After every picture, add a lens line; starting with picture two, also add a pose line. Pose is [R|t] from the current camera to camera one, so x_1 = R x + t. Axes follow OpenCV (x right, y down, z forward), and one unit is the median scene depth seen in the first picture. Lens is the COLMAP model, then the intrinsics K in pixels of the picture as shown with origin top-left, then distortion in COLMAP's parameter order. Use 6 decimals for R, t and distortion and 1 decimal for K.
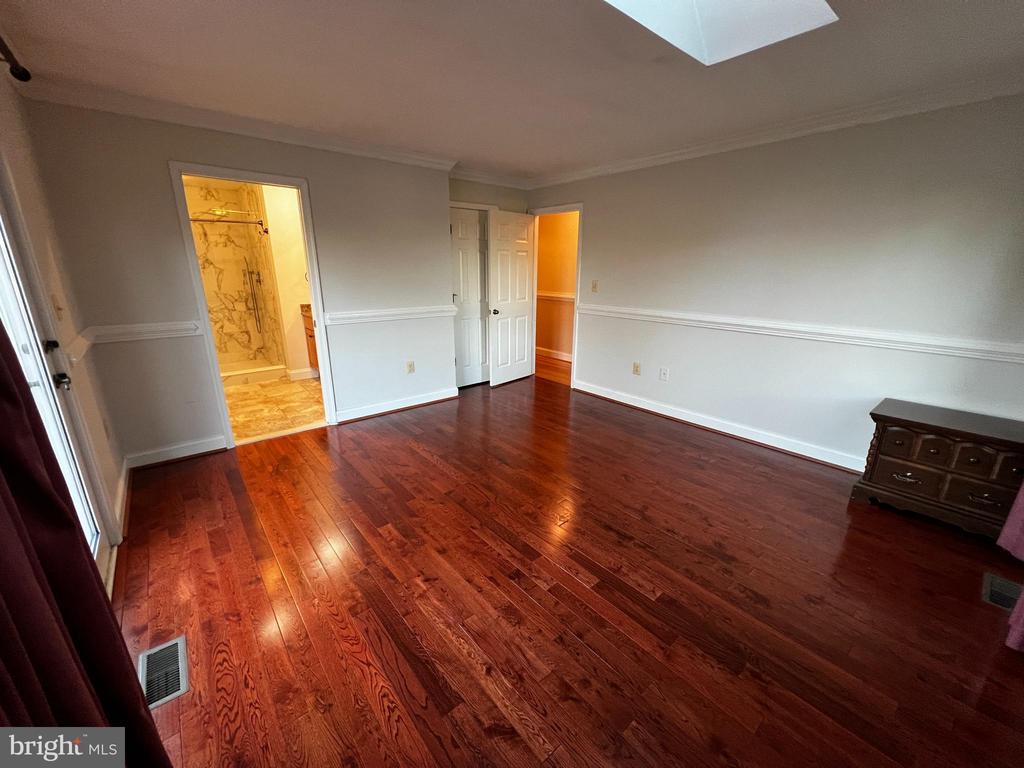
lens RADIAL K [[409.8, 0, 510.9], [0, 409.8, 385.2], [0, 0, 1]] dist [0.000728, 0.000104]
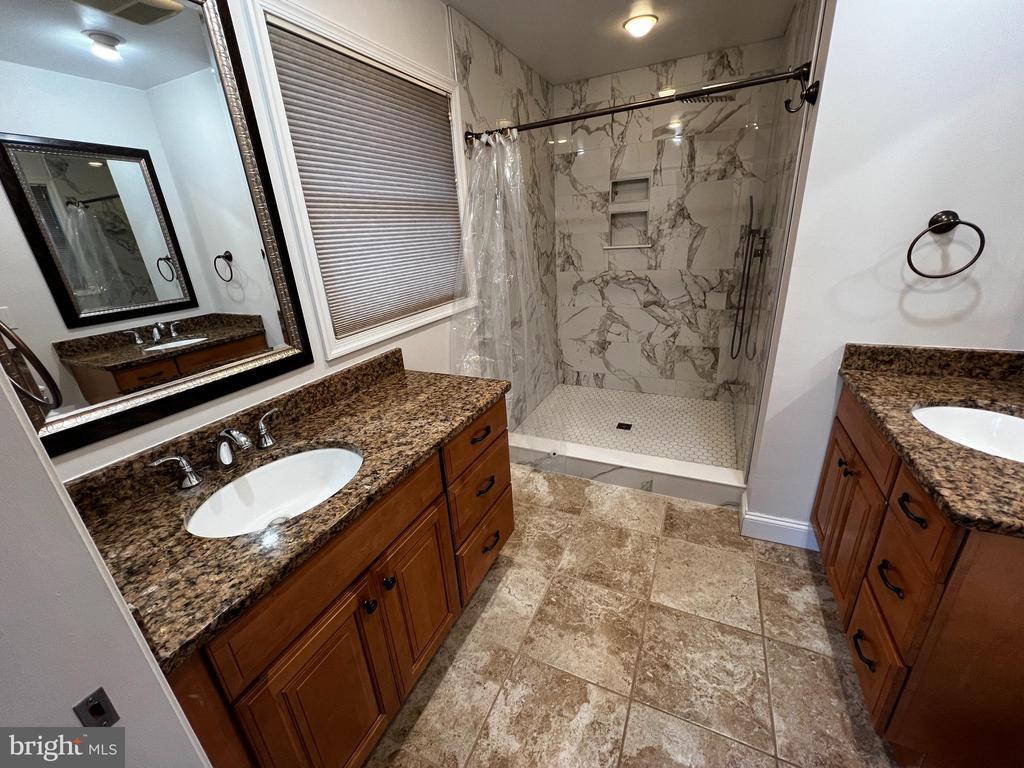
lens RADIAL K [[409.8, 0, 510.9], [0, 409.8, 385.2], [0, 0, 1]] dist [0.000728, 0.000104]
pose [[0.417878, 0.293903, -0.859650, -0.397120], [-0.192467, 0.953389, 0.232393, -0.216258], [0.887882, 0.068343, 0.454967, 0.733180]]
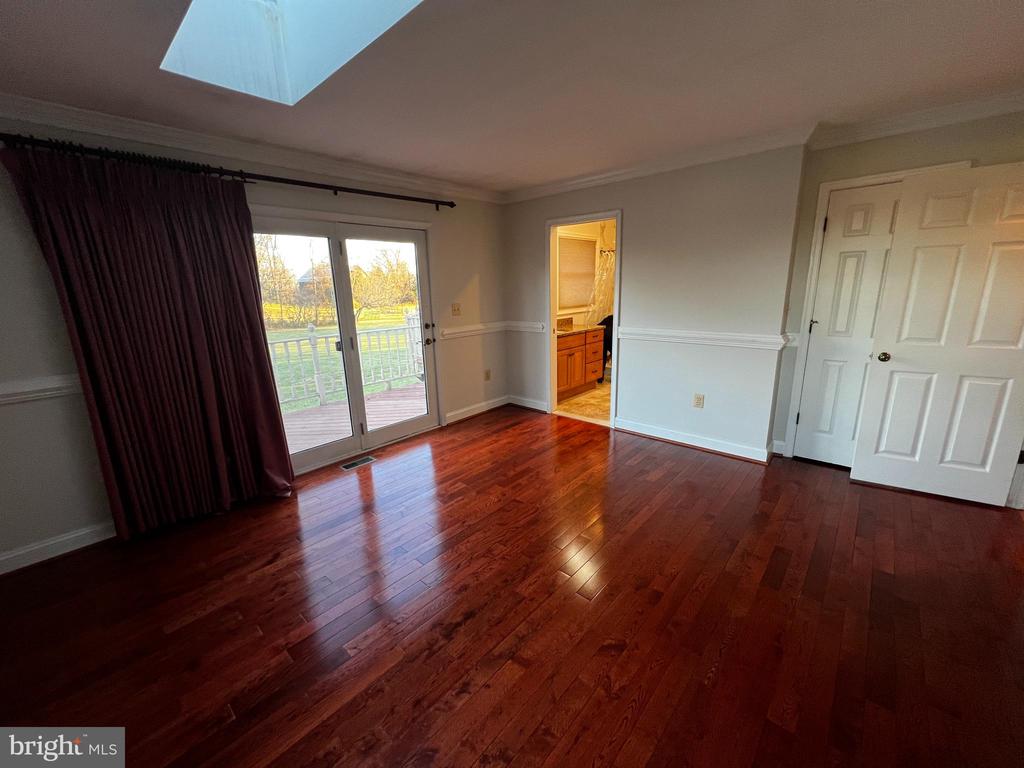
lens RADIAL K [[409.8, 0, 510.9], [0, 409.8, 385.2], [0, 0, 1]] dist [0.000728, 0.000104]
pose [[0.137554, 0.228055, -0.963883, 0.475657], [-0.246726, 0.950348, 0.189643, -0.129848], [0.959273, 0.211729, 0.186991, 0.432670]]
